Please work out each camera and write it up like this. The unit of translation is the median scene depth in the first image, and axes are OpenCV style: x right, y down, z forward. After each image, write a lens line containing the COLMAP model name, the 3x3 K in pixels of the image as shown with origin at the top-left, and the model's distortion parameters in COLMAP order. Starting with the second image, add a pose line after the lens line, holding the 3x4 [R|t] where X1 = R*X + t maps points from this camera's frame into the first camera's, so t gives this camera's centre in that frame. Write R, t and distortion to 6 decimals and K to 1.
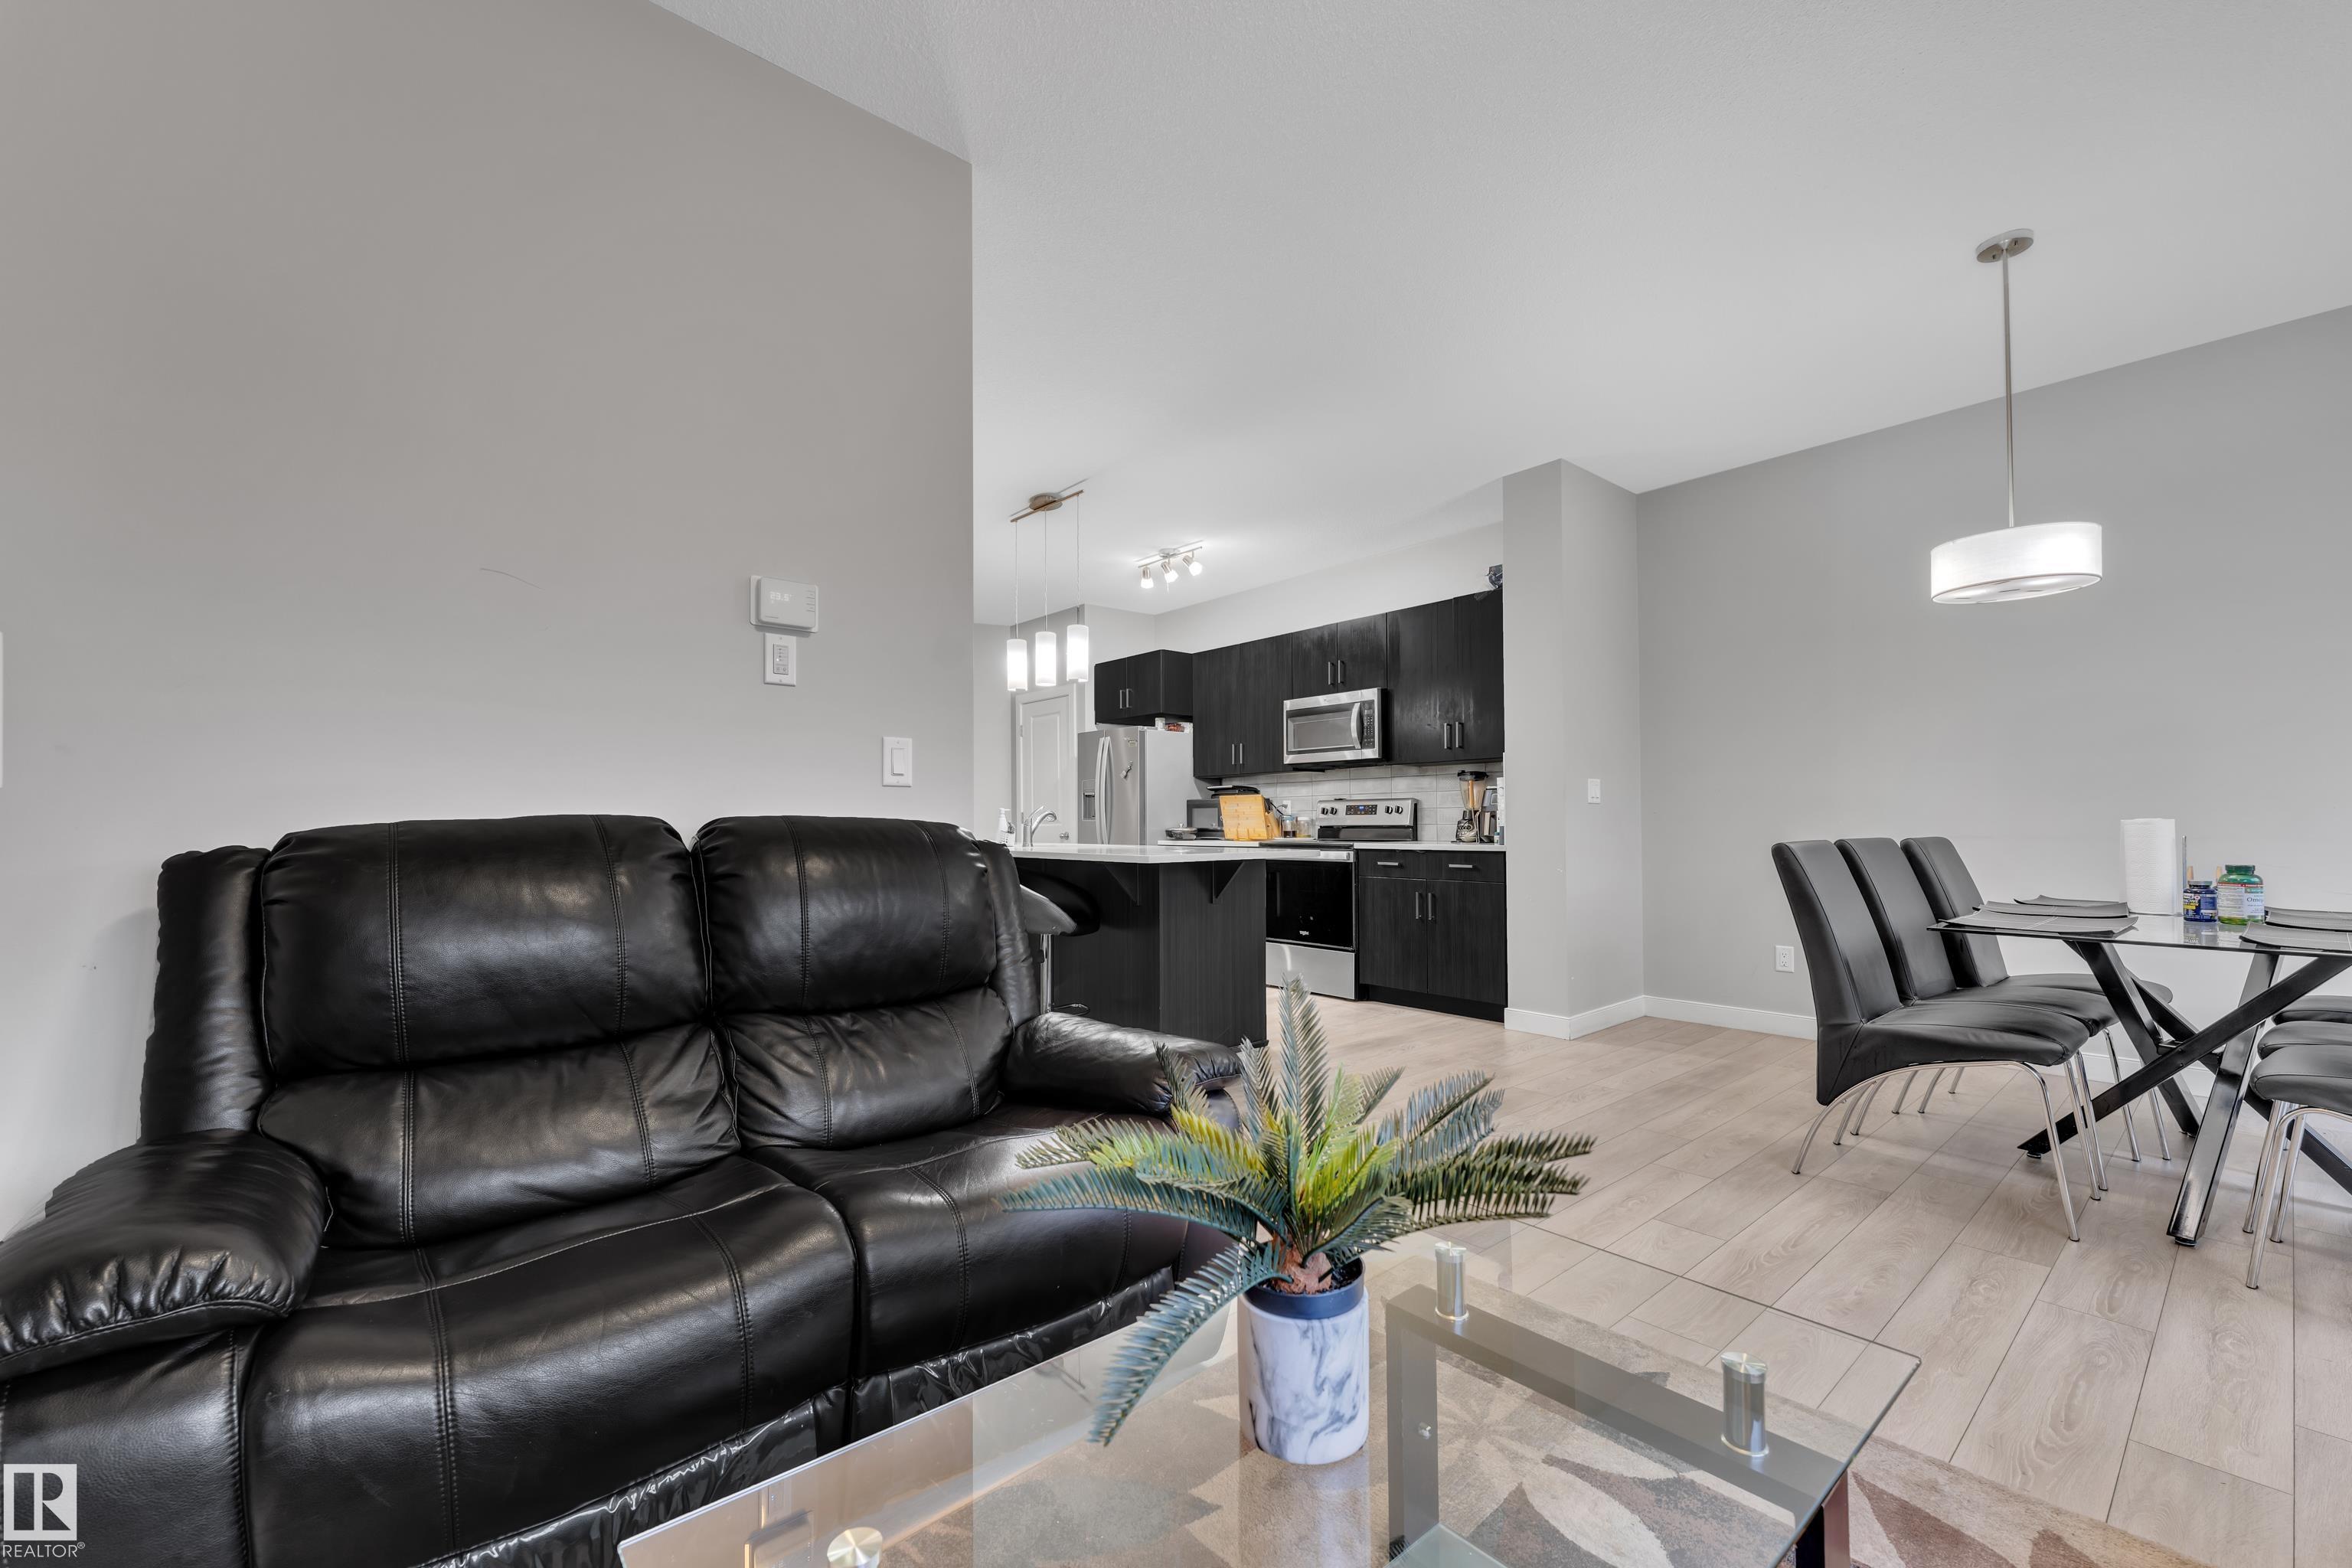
lens RADIAL K [[946.5, 0, 1189.6], [0, 946.5, 814.4], [0, 0, 1]] dist [0.001734, 0.000090]
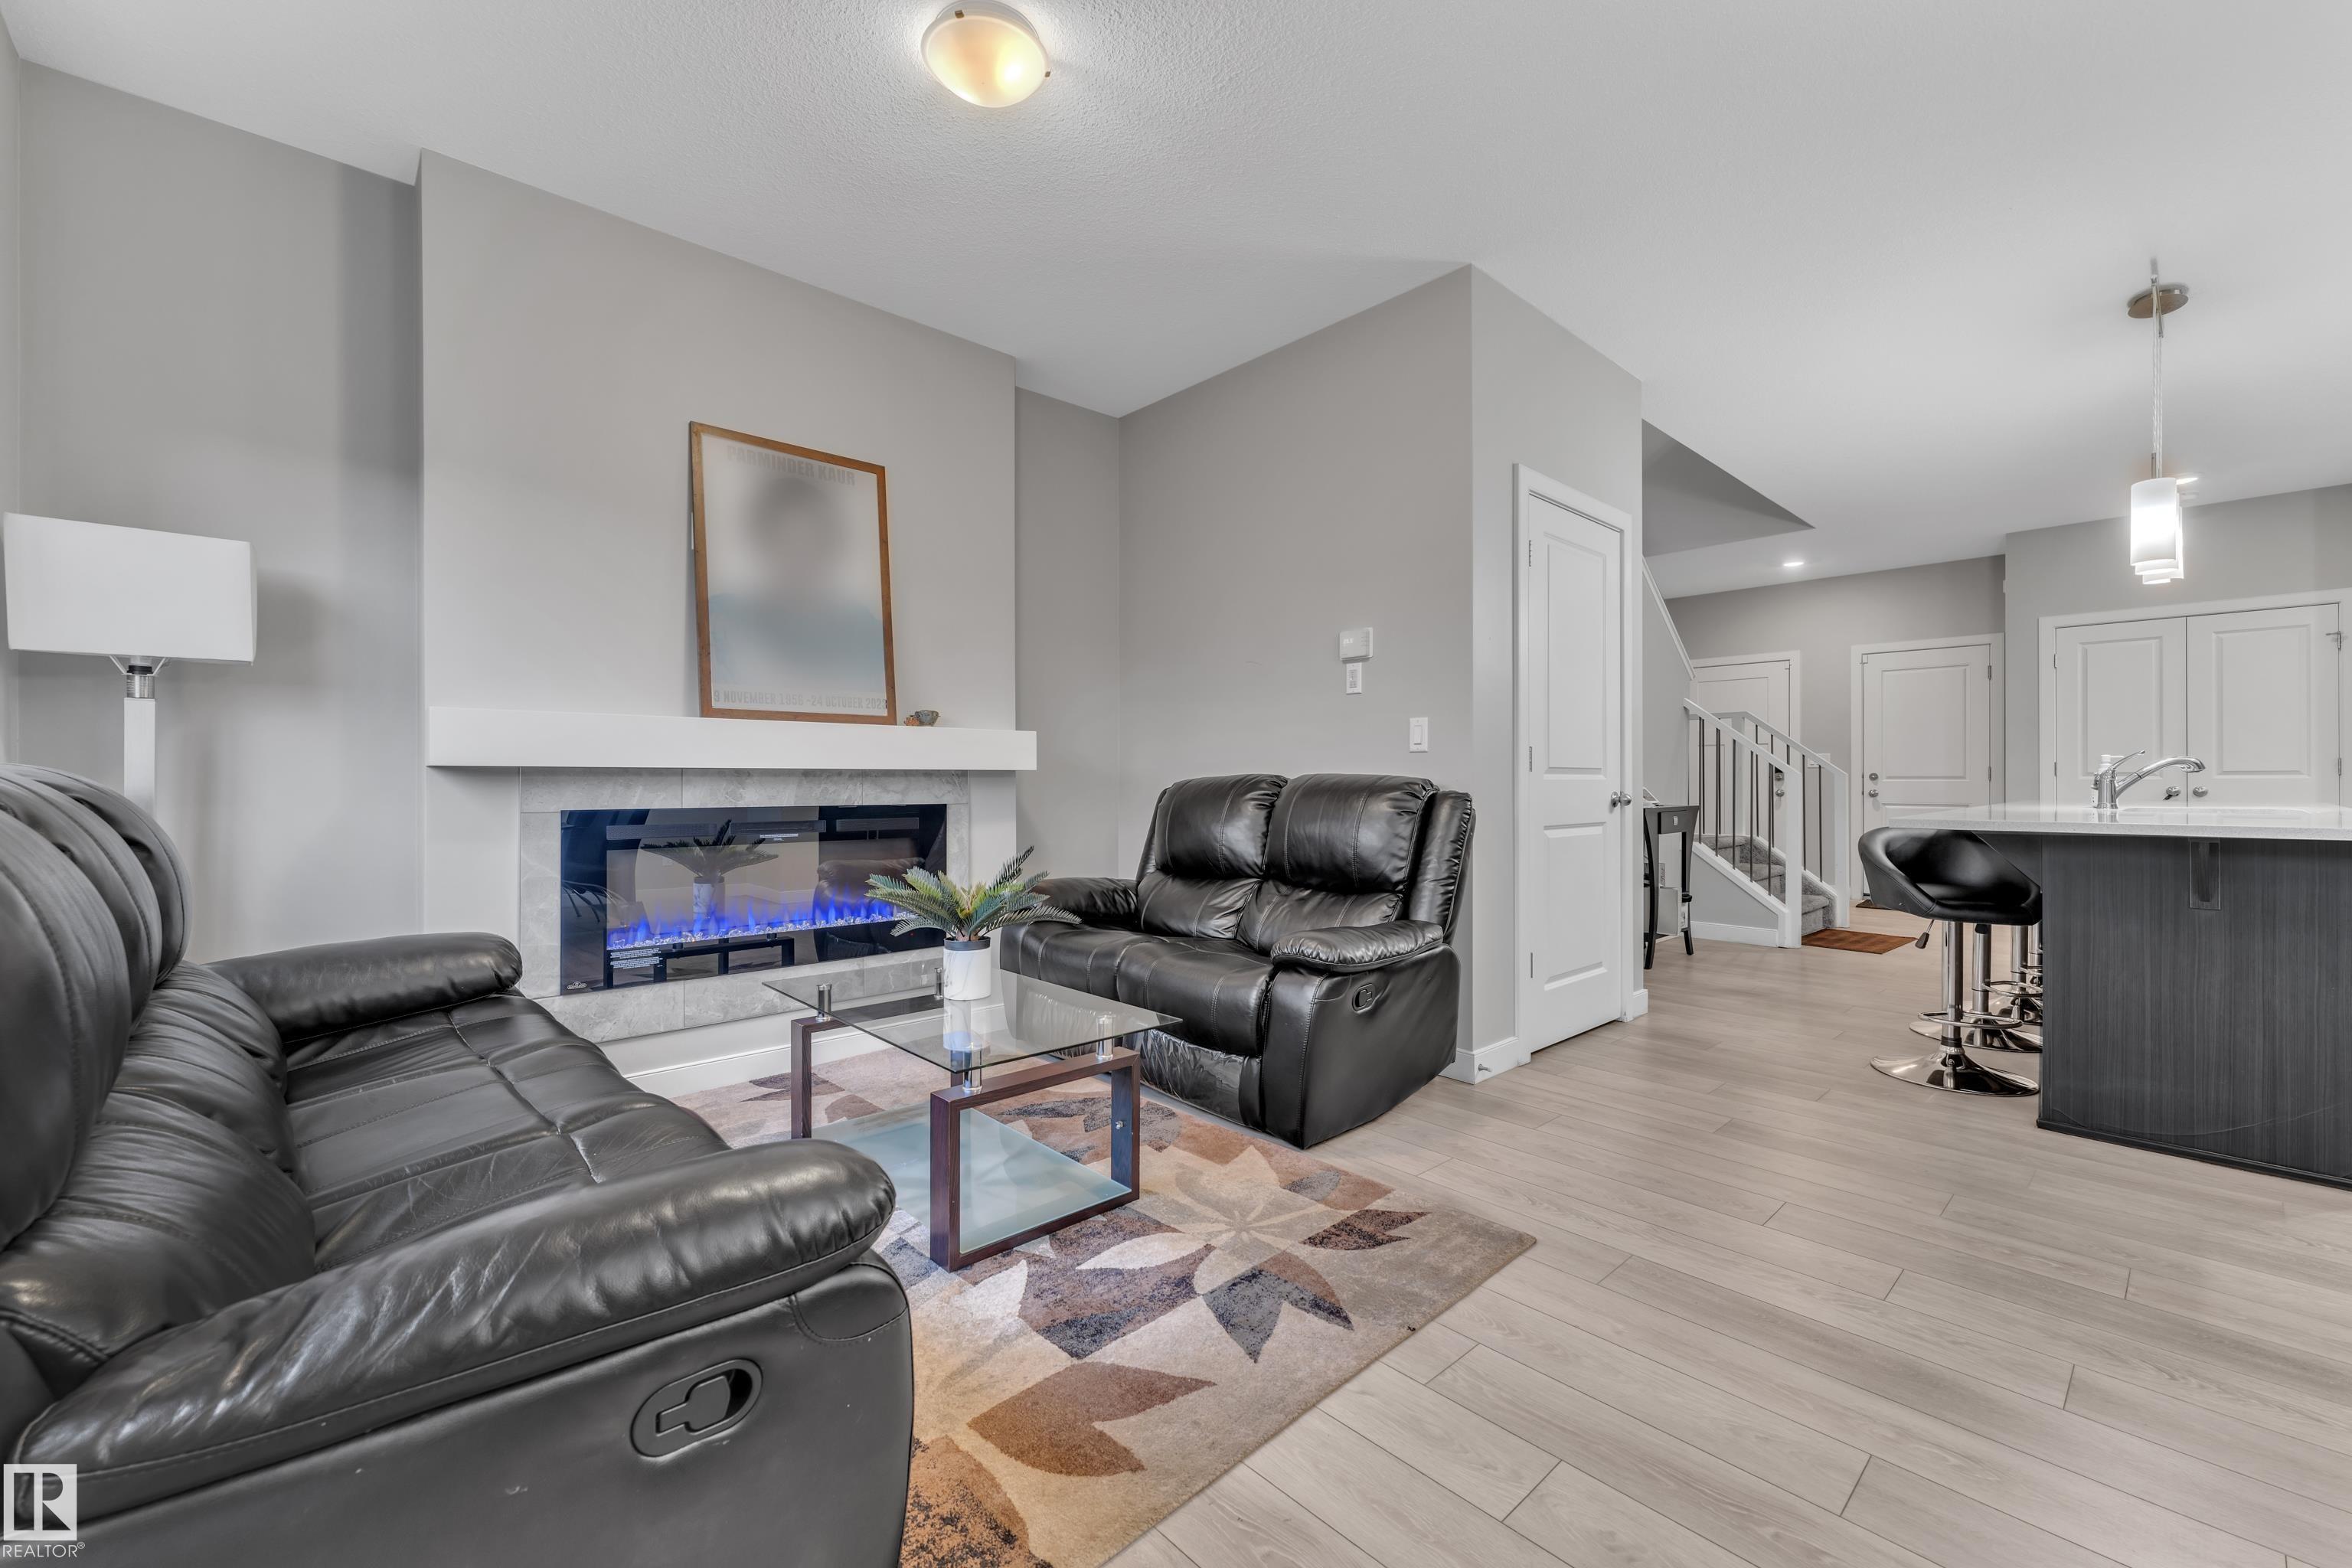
lens RADIAL K [[946.5, 0, 1156.9], [0, 946.5, 785.0], [0, 0, 1]] dist [0.001734, 0.000090]
pose [[0.004865, 0.002807, -0.999984, 0.453630], [0.013968, 0.999898, 0.002874, 0.004317], [0.999891, -0.013982, 0.004825, 0.242586]]
